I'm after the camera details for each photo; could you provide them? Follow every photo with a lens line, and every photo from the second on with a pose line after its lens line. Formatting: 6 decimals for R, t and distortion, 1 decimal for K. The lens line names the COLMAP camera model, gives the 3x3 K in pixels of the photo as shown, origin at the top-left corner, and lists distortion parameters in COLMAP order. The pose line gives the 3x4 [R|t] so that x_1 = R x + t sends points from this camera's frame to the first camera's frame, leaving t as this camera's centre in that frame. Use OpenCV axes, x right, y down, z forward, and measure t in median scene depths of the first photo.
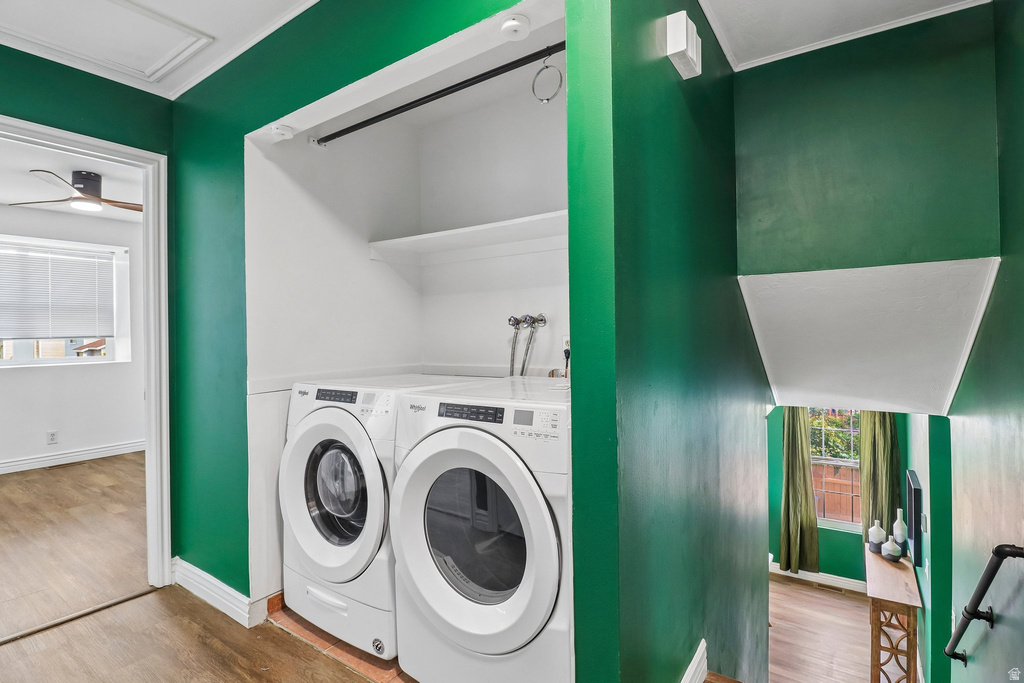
lens RADIAL K [[484.1, 0, 505.0], [0, 484.1, 333.6], [0, 0, 1]] dist [0.002349, -0.013775]
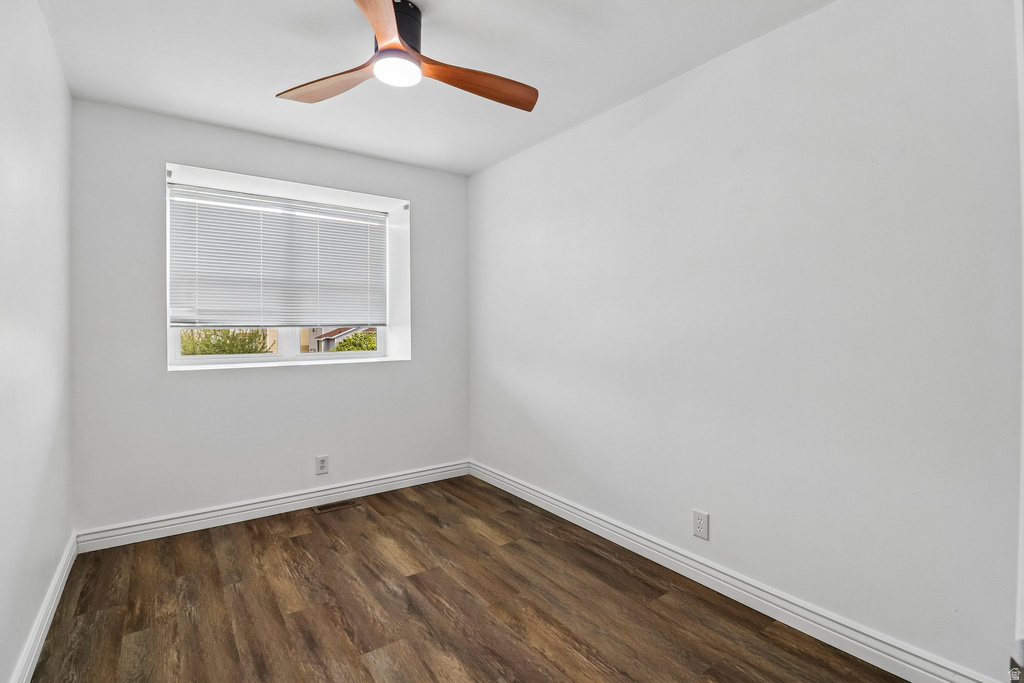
lens RADIAL K [[484.1, 0, 505.0], [0, 484.1, 333.6], [0, 0, 1]] dist [0.002349, -0.013775]
pose [[0.940766, 0.020503, -0.338435, -0.397571], [-0.017508, 0.999776, 0.011898, 0.007621], [0.338603, -0.005268, 0.940914, 0.368740]]
